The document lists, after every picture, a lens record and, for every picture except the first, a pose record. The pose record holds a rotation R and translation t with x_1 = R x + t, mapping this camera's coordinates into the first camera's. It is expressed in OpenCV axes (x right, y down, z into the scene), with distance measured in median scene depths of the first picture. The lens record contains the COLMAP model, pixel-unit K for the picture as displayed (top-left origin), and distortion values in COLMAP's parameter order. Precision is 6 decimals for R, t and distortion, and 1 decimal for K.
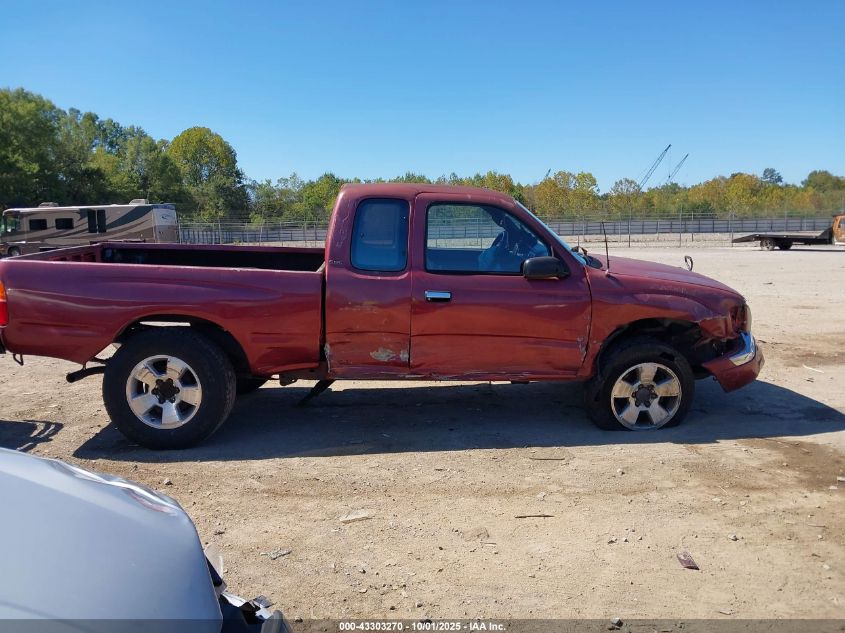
lens RADIAL K [[686.7, 0, 429.6], [0, 686.7, 316.5], [0, 0, 1]] dist [0.001858, -0.004797]
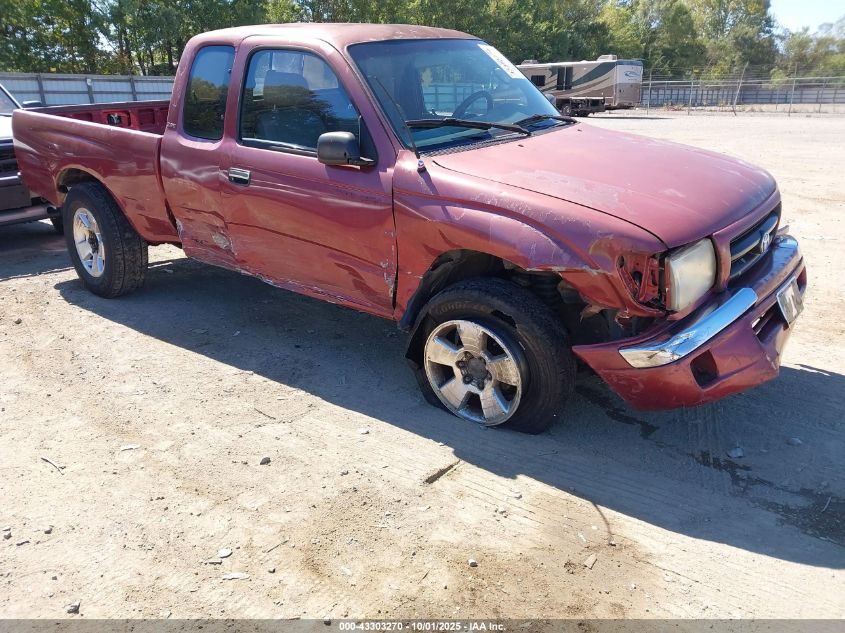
lens RADIAL K [[686.7, 0, 423.5], [0, 686.7, 311.1], [0, 0, 1]] dist [0.001858, -0.004797]
pose [[0.721049, 0.222227, -0.656280, 0.110811], [-0.095030, 0.969938, 0.224029, -0.012025], [0.686336, -0.099170, 0.720491, 0.085066]]
